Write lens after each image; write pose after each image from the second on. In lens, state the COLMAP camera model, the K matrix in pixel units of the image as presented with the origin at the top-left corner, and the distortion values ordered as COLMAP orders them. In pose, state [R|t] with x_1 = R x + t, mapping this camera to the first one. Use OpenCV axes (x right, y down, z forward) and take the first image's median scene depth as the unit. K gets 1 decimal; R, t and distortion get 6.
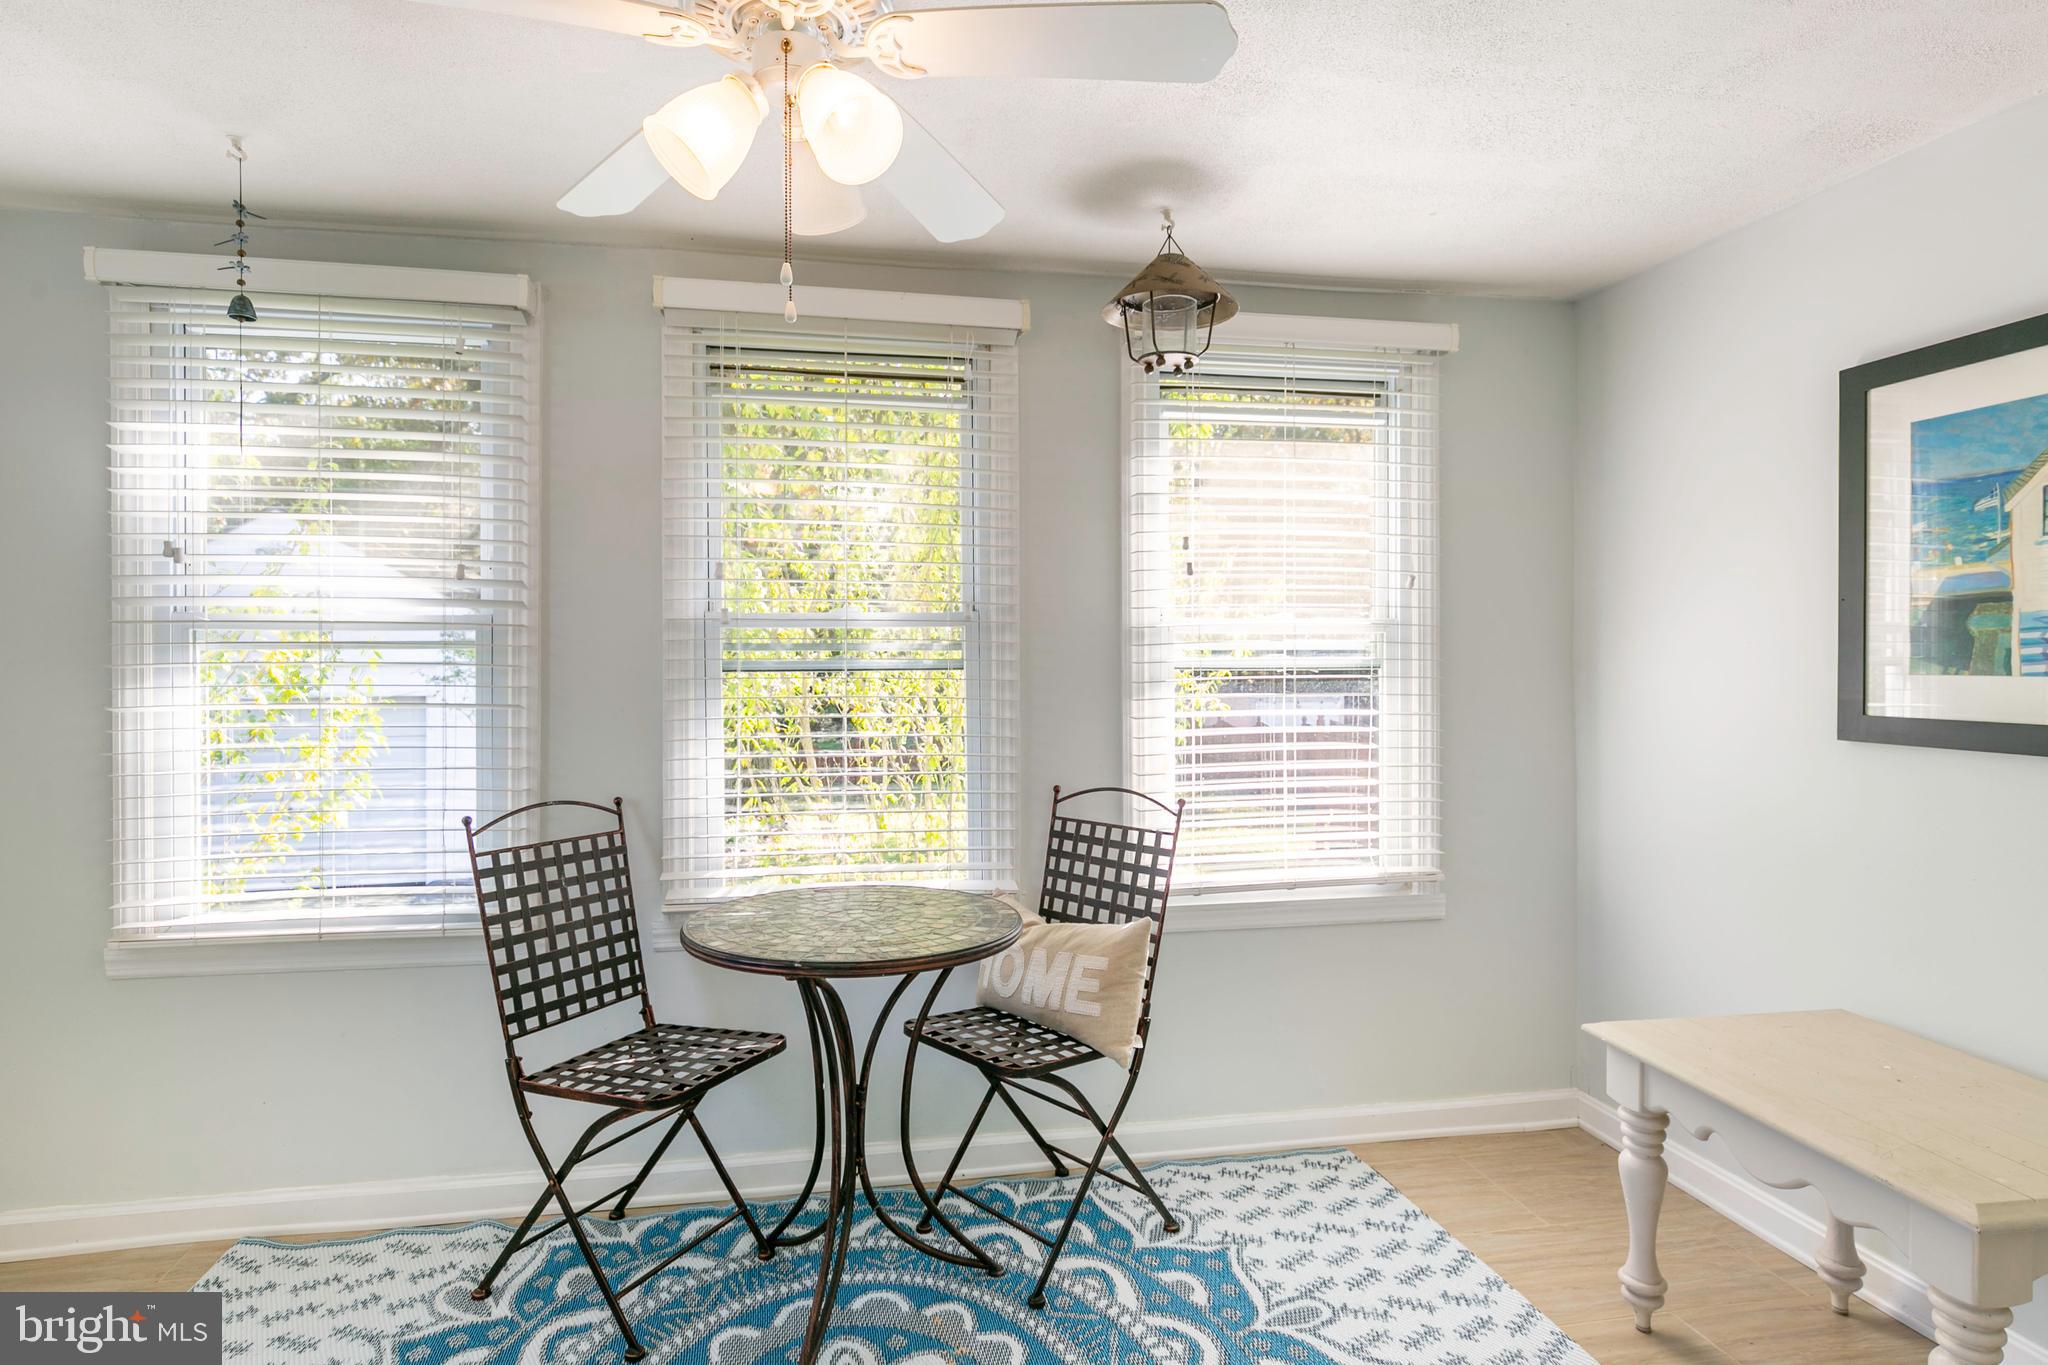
lens RADIAL K [[1053.4, 0, 1024.0], [0, 1053.4, 682.5], [0, 0, 1]] dist [0.001413, -0.000912]
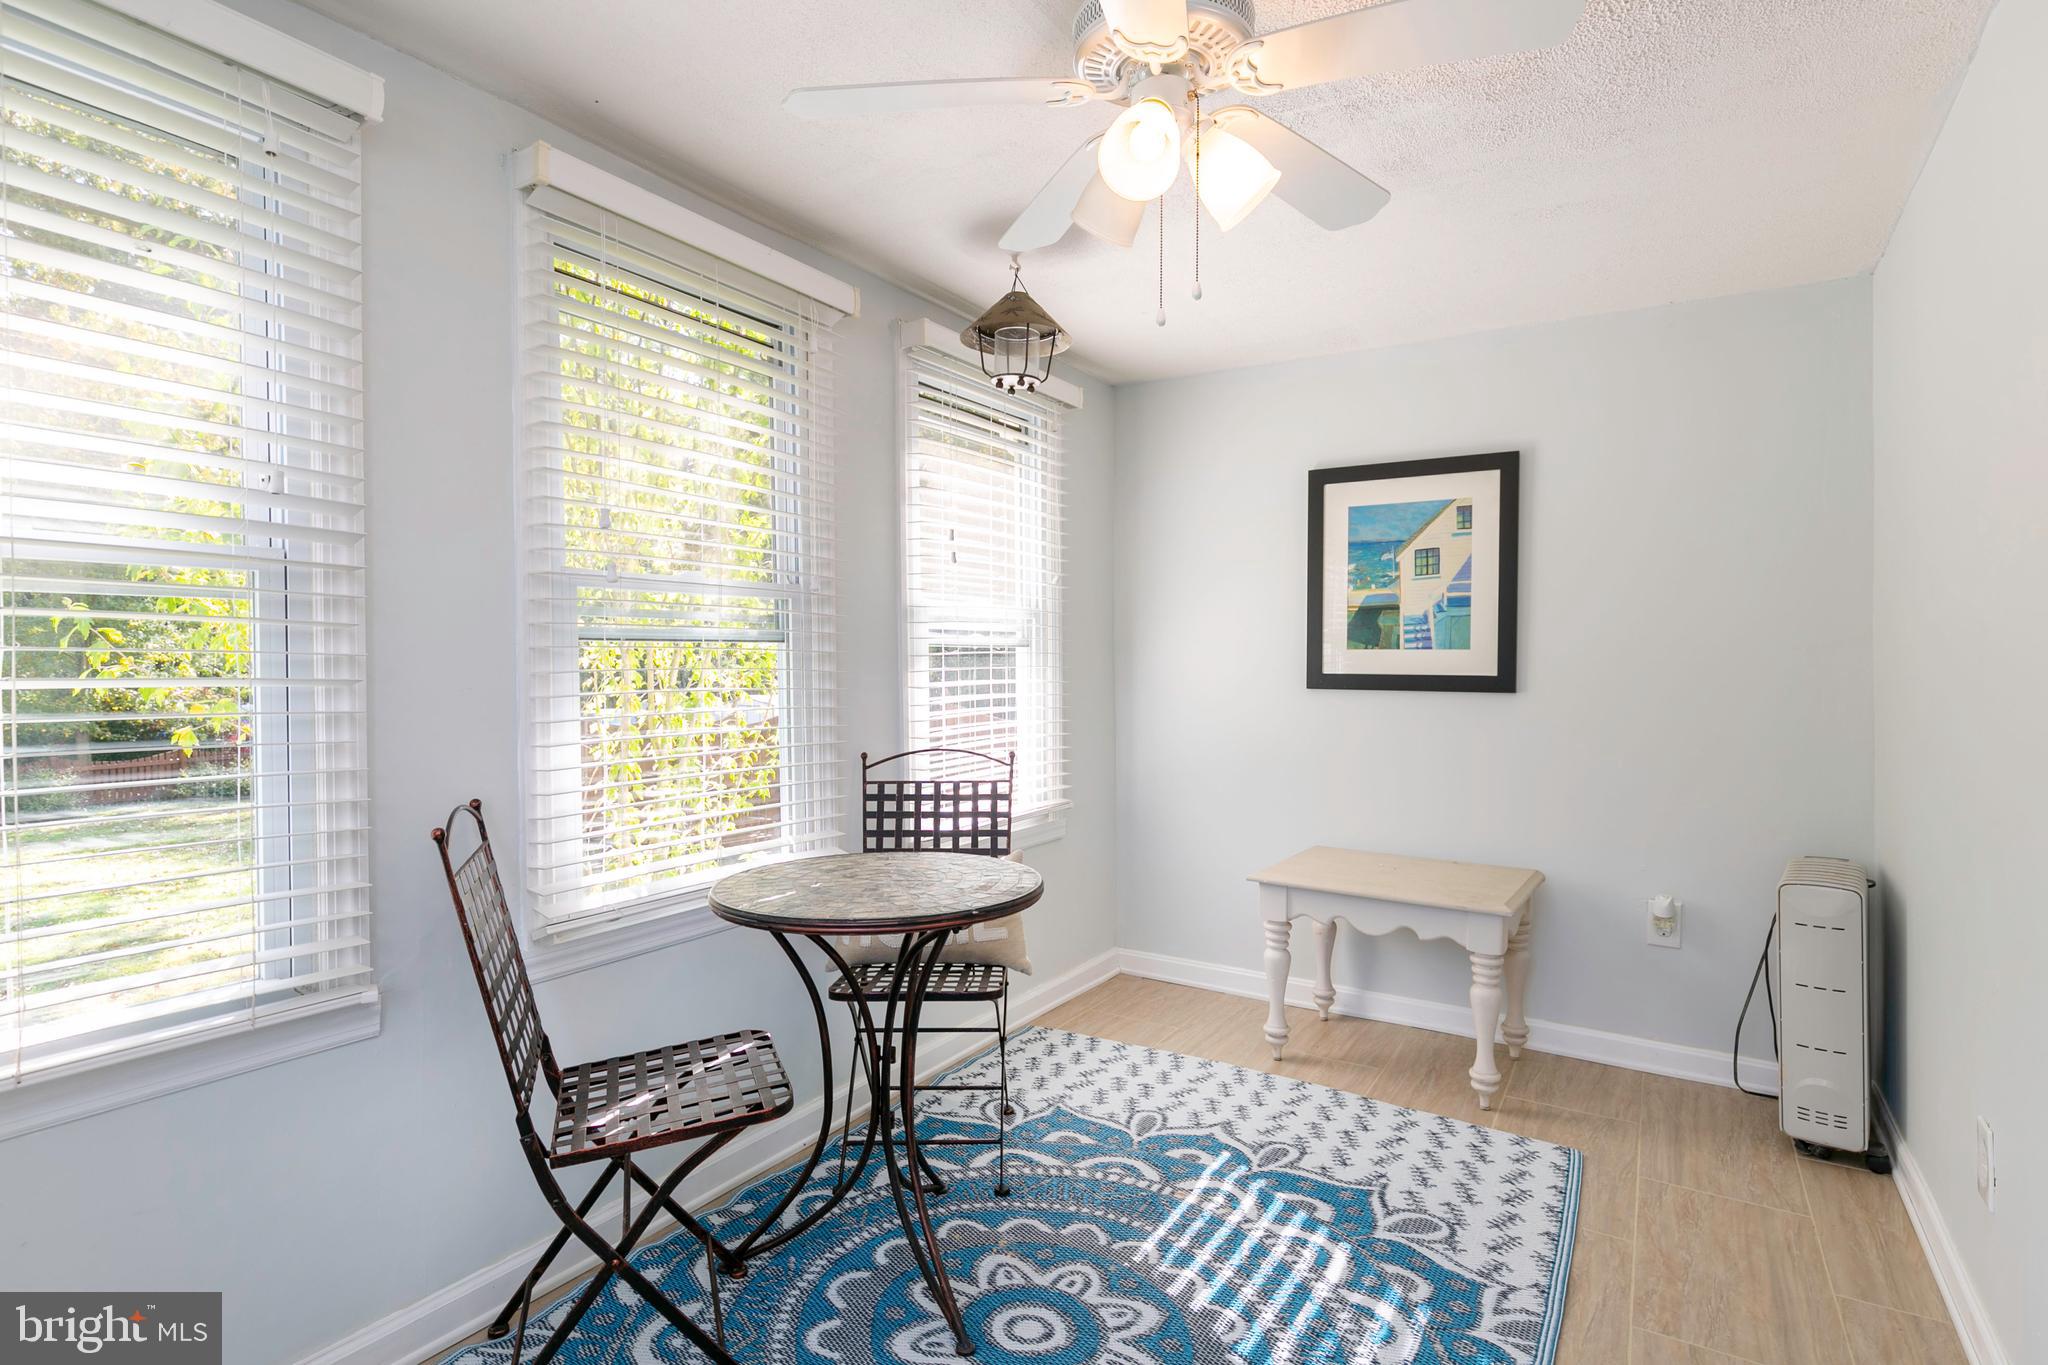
lens RADIAL K [[1017.1, 0, 1024.4], [0, 1017.1, 695.4], [0, 0, 1]] dist [-0.000488, -0.000012]
pose [[0.677422, -0.023740, 0.735211, -0.723846], [0.013569, 0.999712, 0.019779, 0.026310], [-0.735470, -0.003423, 0.677549, 0.221266]]
